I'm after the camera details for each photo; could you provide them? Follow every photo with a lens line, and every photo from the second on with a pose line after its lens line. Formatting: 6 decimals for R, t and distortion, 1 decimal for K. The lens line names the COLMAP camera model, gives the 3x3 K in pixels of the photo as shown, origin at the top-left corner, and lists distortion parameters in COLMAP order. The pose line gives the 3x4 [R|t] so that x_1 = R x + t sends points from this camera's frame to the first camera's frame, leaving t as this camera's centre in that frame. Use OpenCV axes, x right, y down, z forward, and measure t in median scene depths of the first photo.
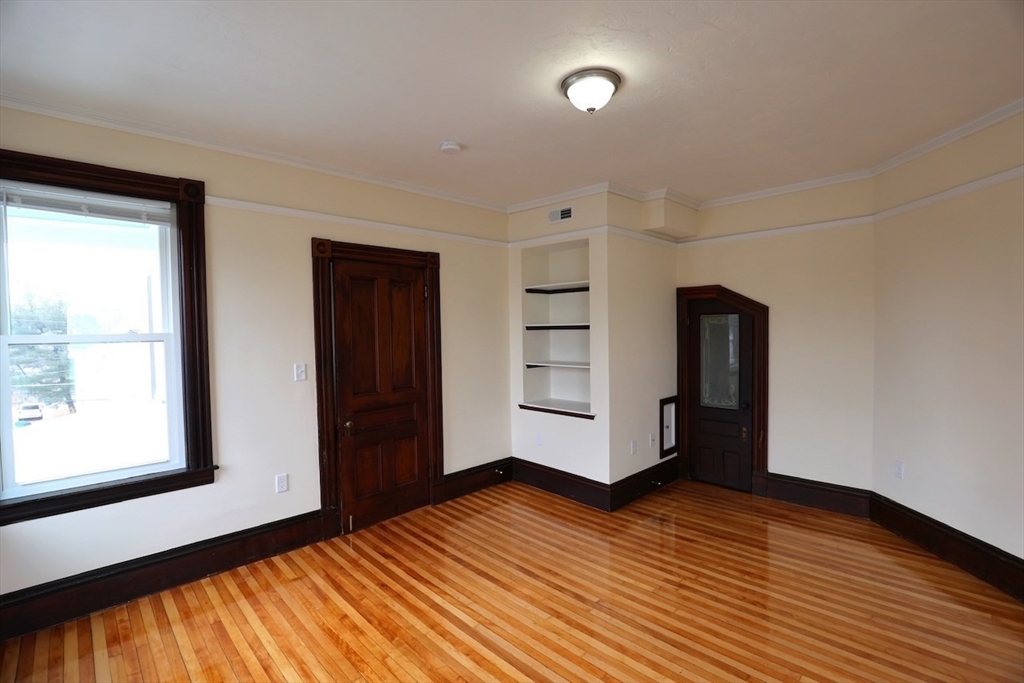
lens RADIAL K [[469.0, 0, 512.3], [0, 469.0, 345.3], [0, 0, 1]] dist [-0.039924, 0.007540]
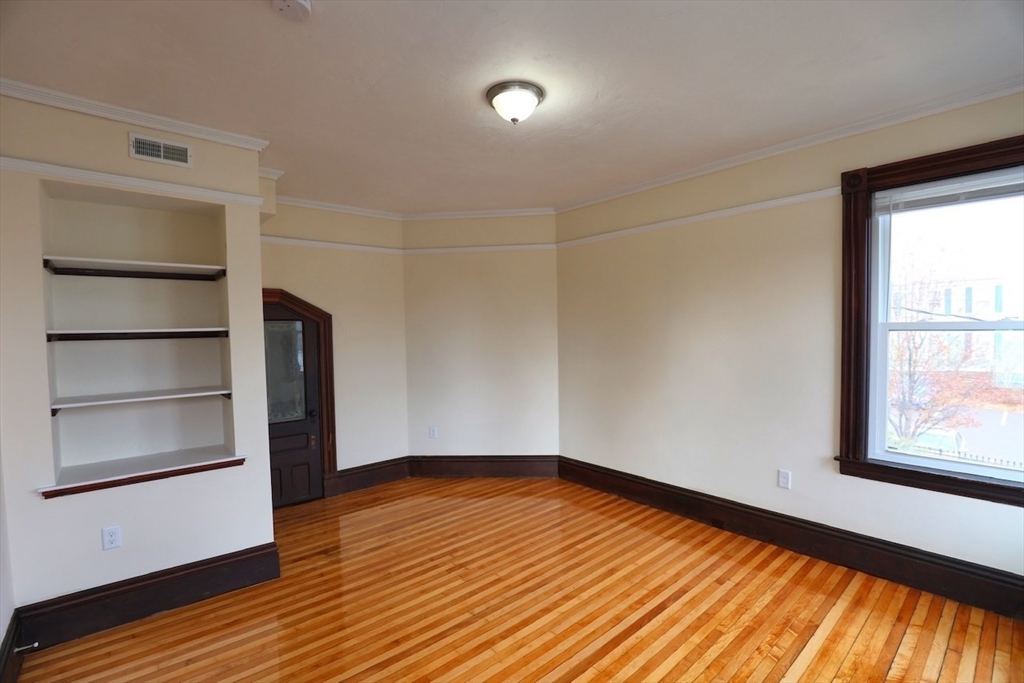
lens RADIAL K [[469.0, 0, 512.3], [0, 469.0, 345.3], [0, 0, 1]] dist [-0.039924, 0.007540]
pose [[0.056822, -0.023646, 0.998104, -0.571100], [0.051722, 0.998447, 0.020709, -0.016389], [-0.997044, 0.050447, 0.057956, 0.624797]]
